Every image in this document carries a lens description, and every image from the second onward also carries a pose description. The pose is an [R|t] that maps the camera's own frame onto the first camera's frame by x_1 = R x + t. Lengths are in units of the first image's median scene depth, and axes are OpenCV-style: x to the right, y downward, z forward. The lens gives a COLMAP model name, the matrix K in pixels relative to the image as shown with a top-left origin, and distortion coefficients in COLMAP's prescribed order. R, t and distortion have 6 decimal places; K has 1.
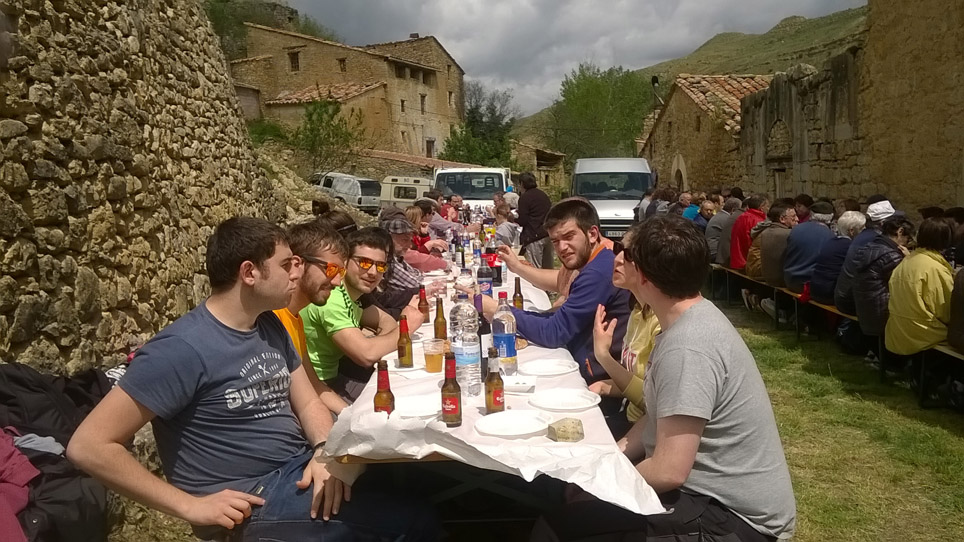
lens RADIAL K [[850.2, 0, 465.3], [0, 850.2, 269.0], [0, 0, 1]] dist [0.090817, -0.203571]
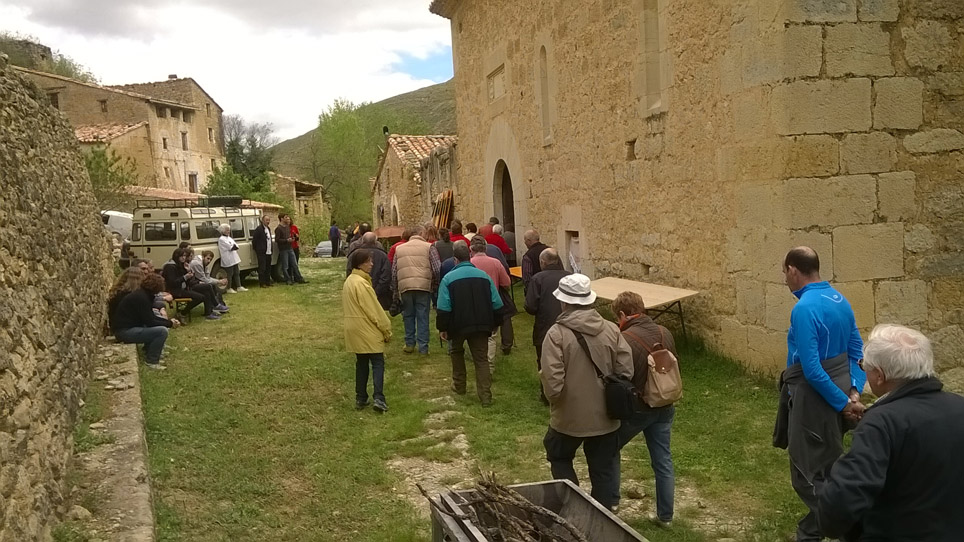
lens RADIAL K [[882.0, 0, 482.0], [0, 882.0, 271.0], [0, 0, 1]] dist [0.095578, -0.249193]
pose [[0.961757, -0.039229, 0.271081, 0.001096], [0.046390, 0.998722, -0.020057, 0.010407], [-0.269948, 0.031865, 0.962347, -0.181588]]
